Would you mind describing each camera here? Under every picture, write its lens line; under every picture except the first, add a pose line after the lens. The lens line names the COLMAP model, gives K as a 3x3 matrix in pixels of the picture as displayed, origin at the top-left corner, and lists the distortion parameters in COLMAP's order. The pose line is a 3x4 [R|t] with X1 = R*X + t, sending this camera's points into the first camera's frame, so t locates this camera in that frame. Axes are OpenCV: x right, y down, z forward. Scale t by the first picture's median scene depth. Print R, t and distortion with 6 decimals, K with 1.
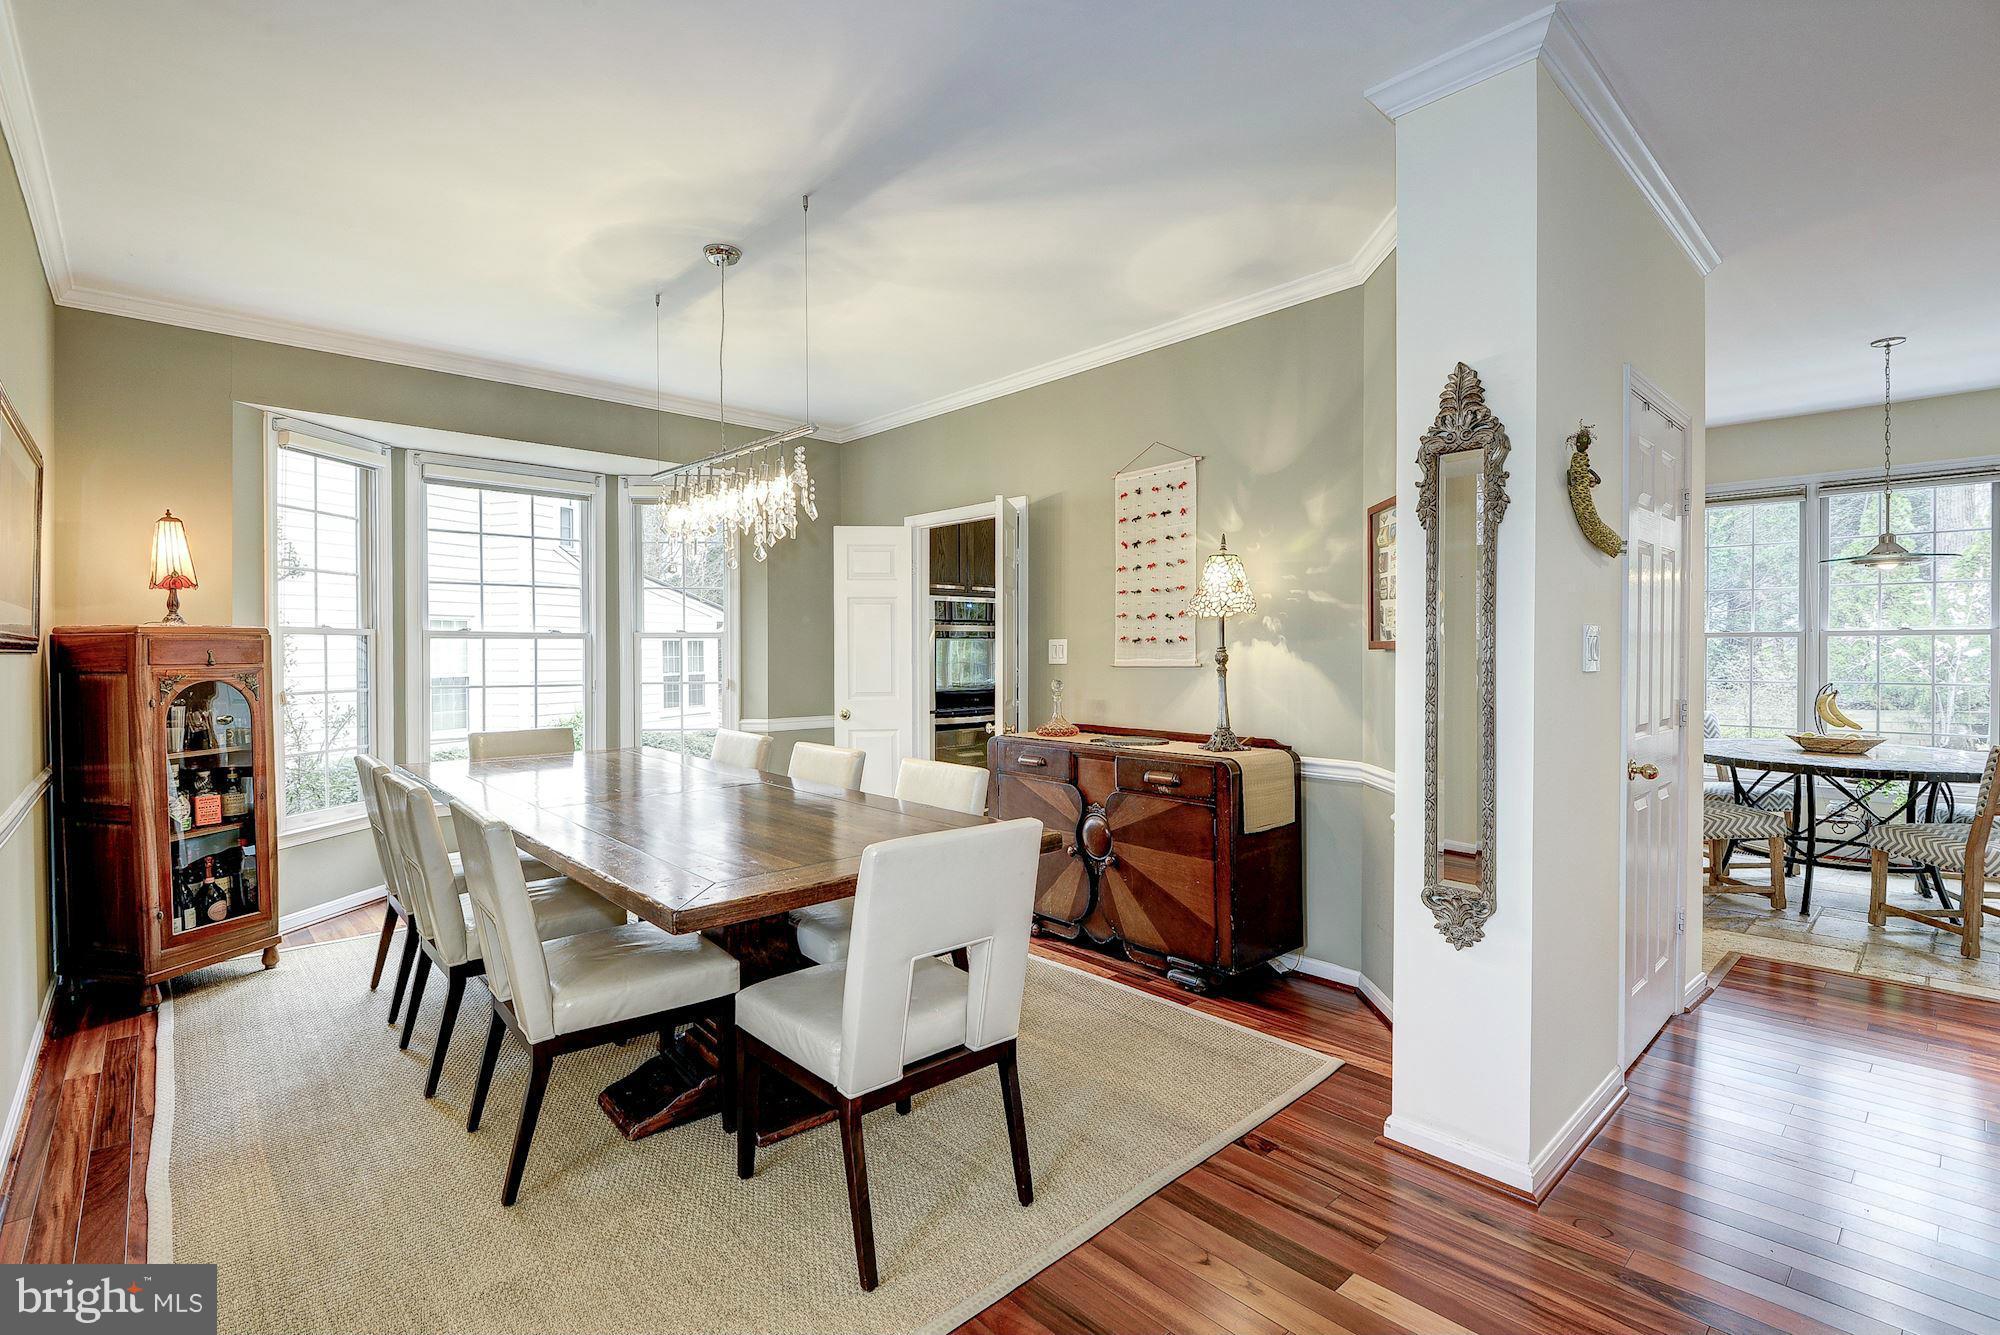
lens RADIAL K [[915.1, 0, 1085.8], [0, 915.1, 662.5], [0, 0, 1]] dist [-0.000491, -0.000171]
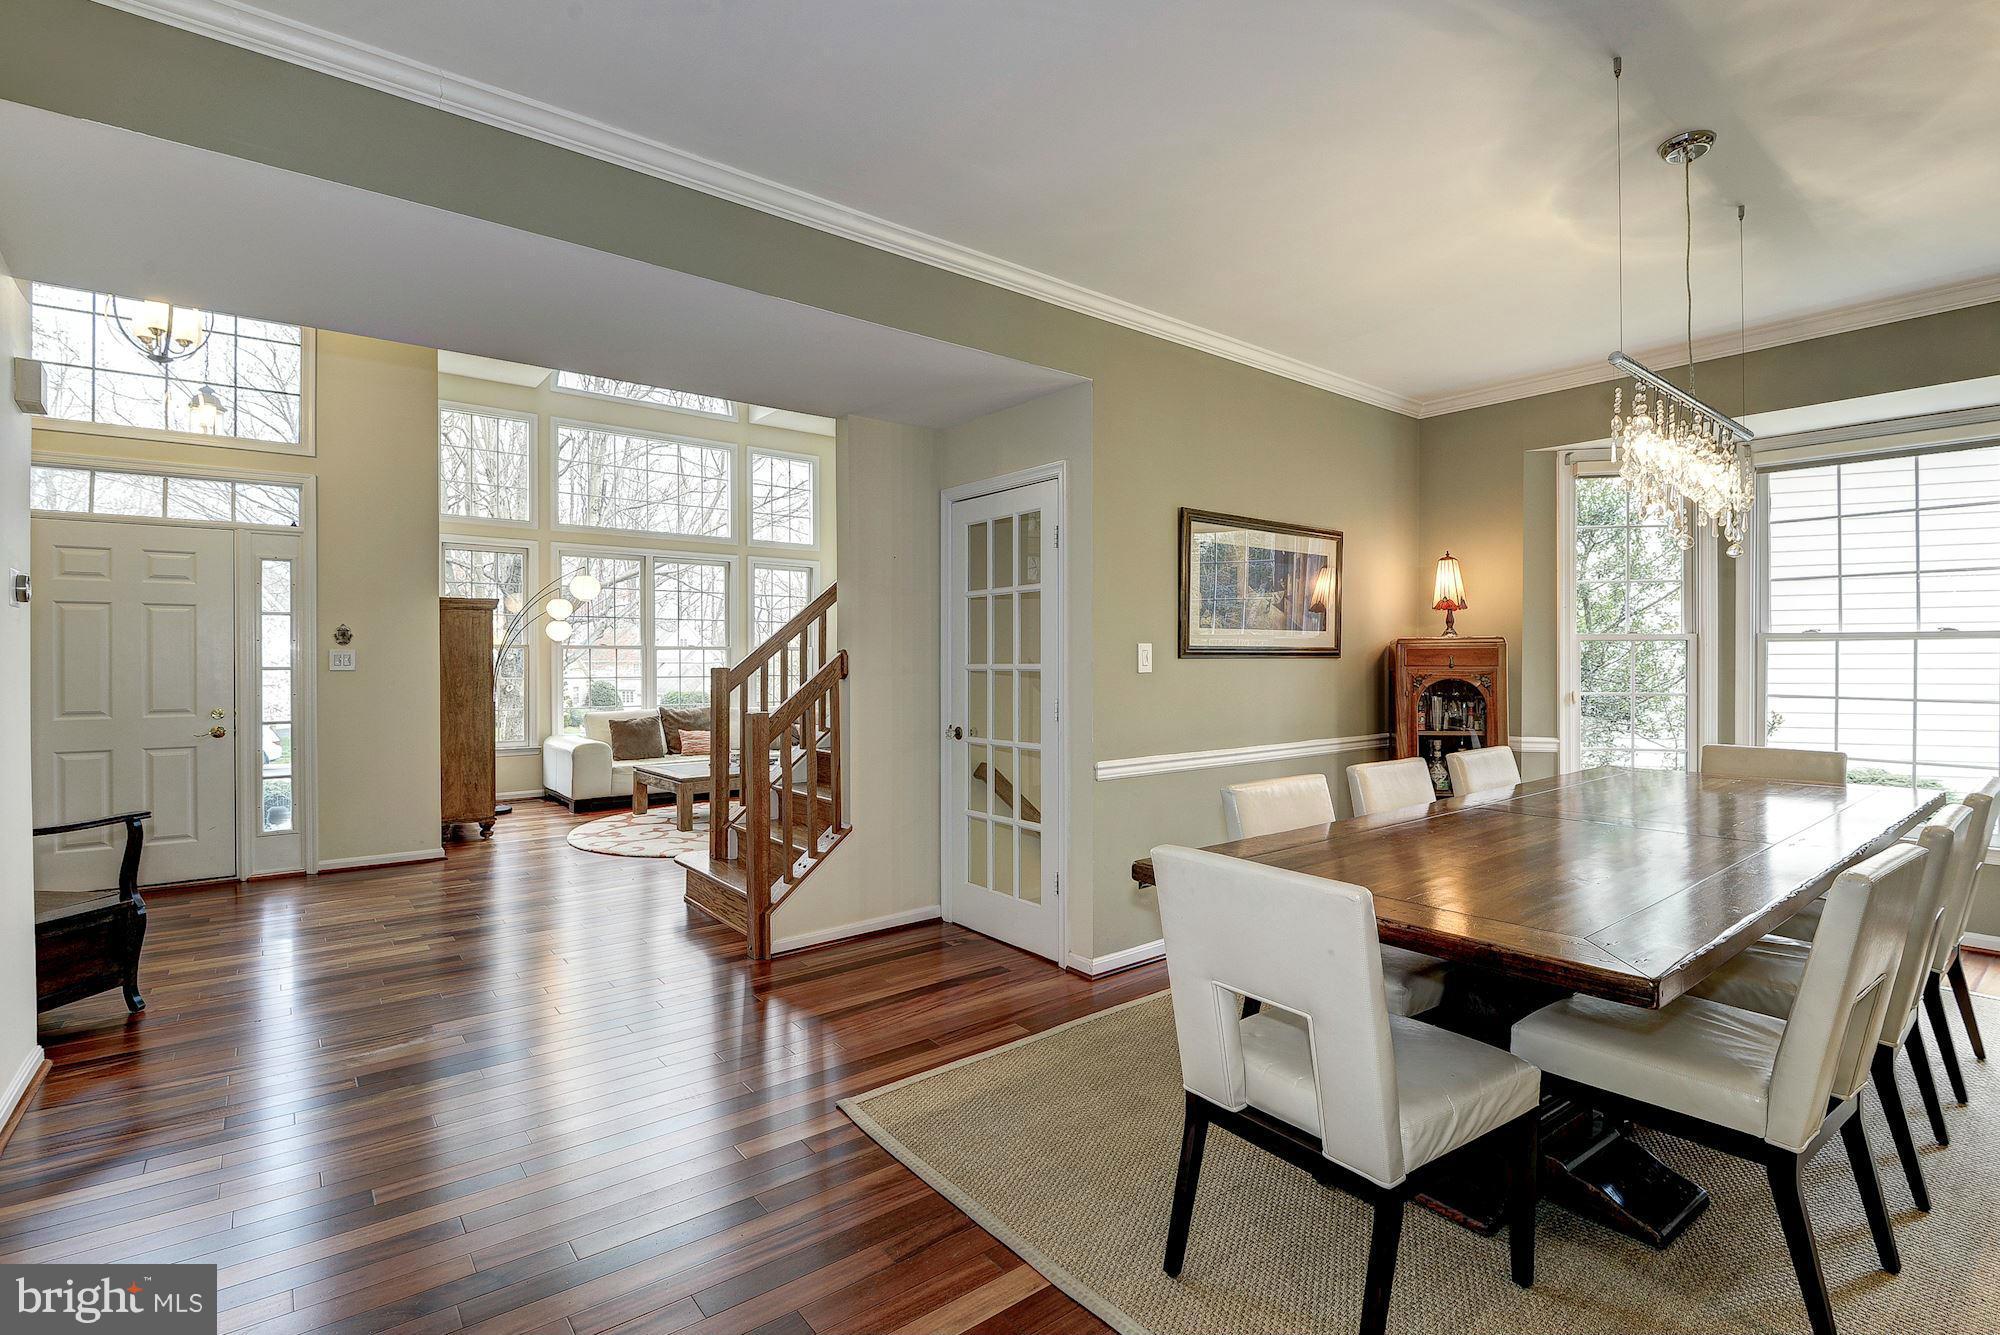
lens RADIAL K [[930.7, 0, 963.8], [0, 930.7, 665.2], [0, 0, 1]] dist [-0.018400, -0.000836]
pose [[-0.141974, 0.009528, -0.989825, 0.311134], [-0.009303, 0.999897, 0.010959, -0.005425], [0.989827, 0.010764, -0.141871, 0.342068]]
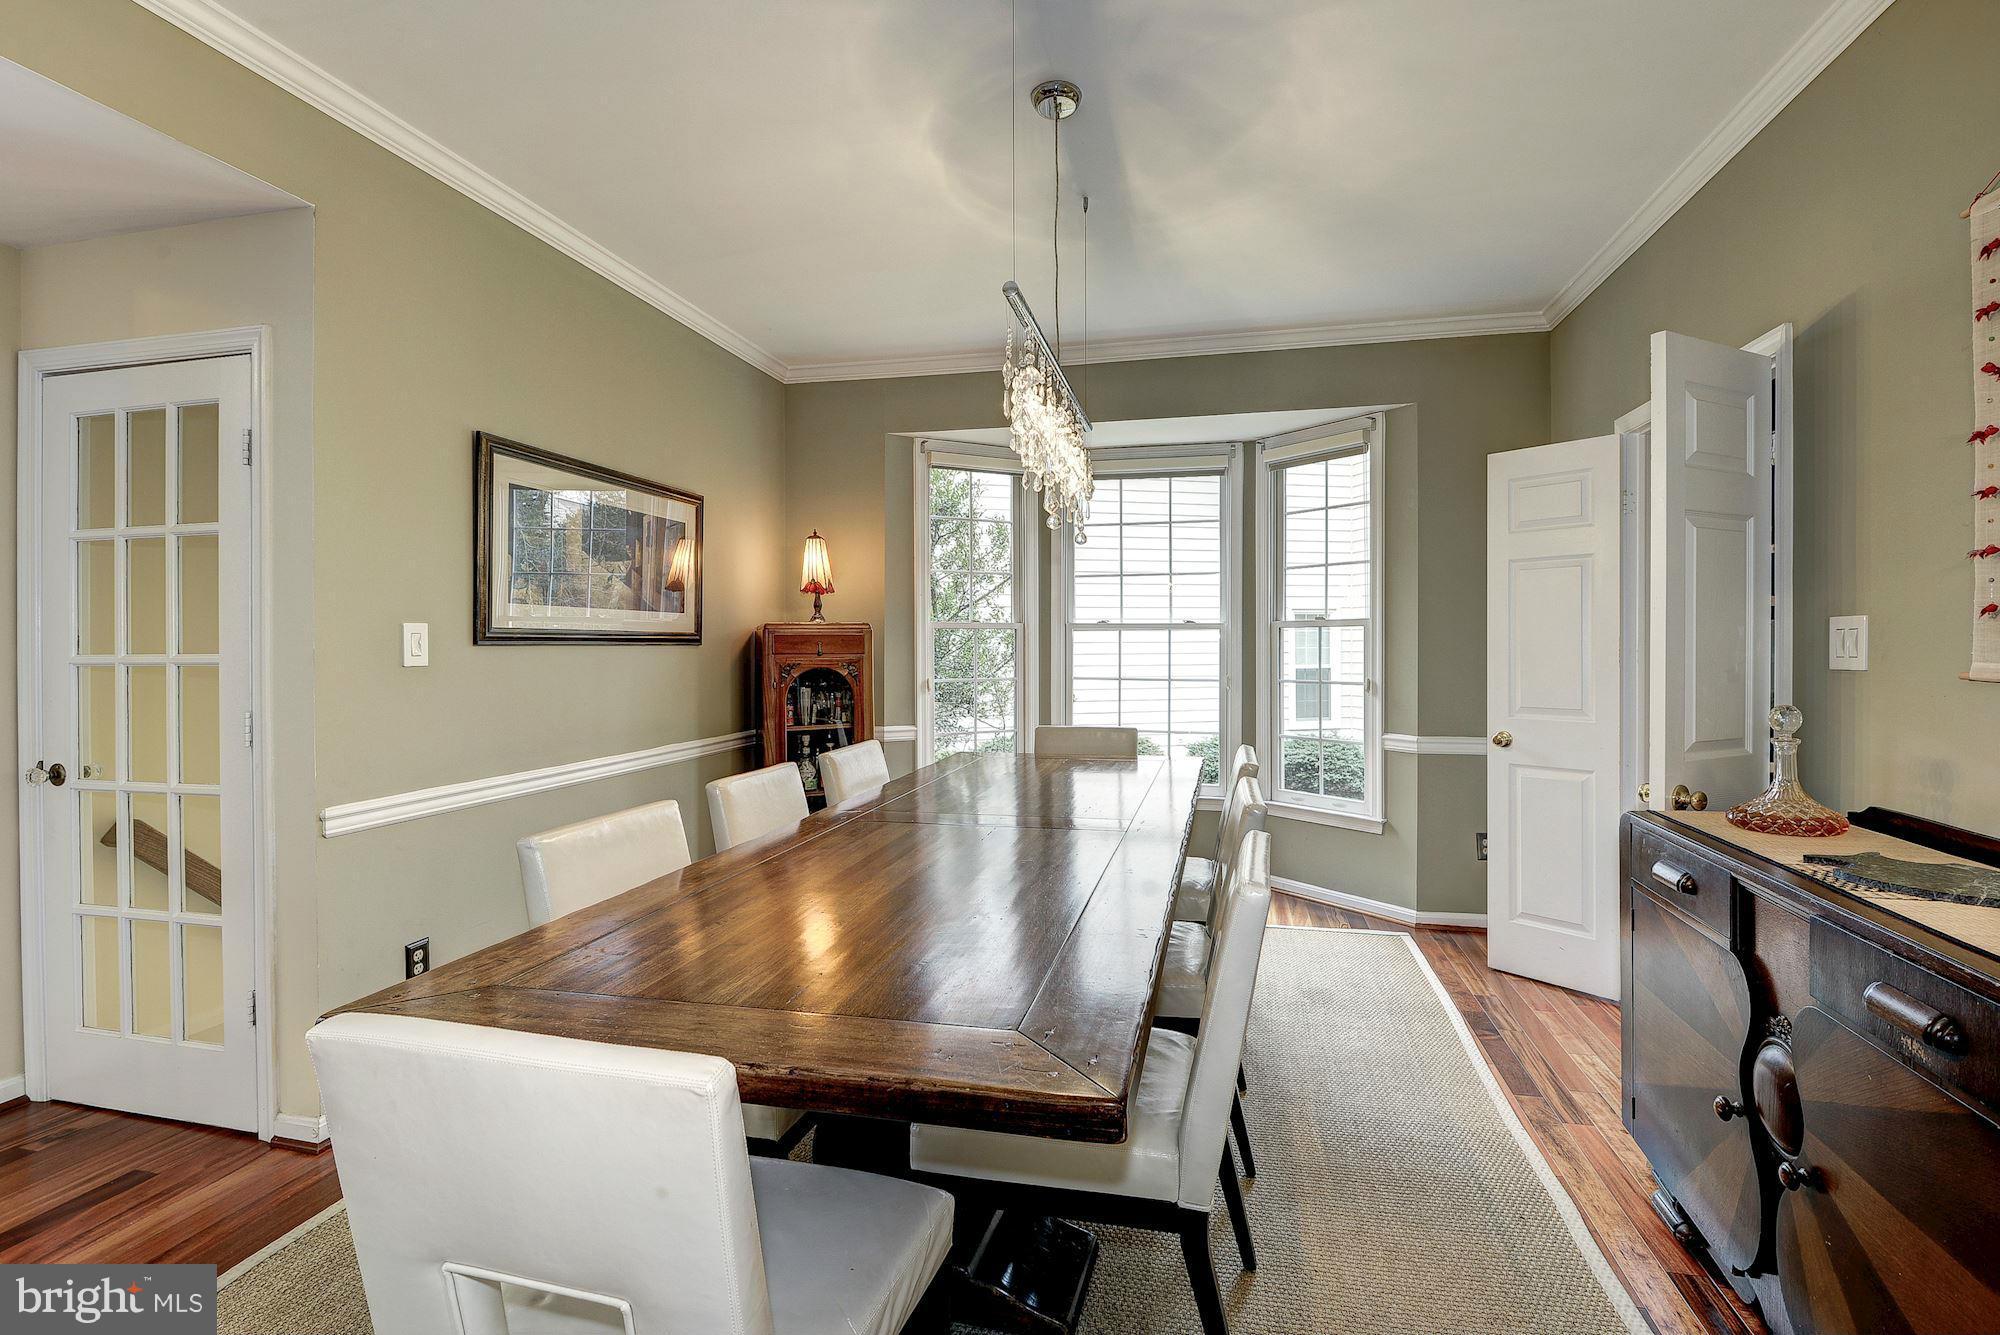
lens RADIAL K [[943.7, 0, 993.1], [0, 943.7, 654.7], [0, 0, 1]] dist [-0.000553, -0.000342]
pose [[0.510280, 0.009463, -0.859956, 0.155192], [-0.009139, 0.999943, 0.005581, -0.004603], [0.859960, 0.005011, 0.510338, 0.387127]]
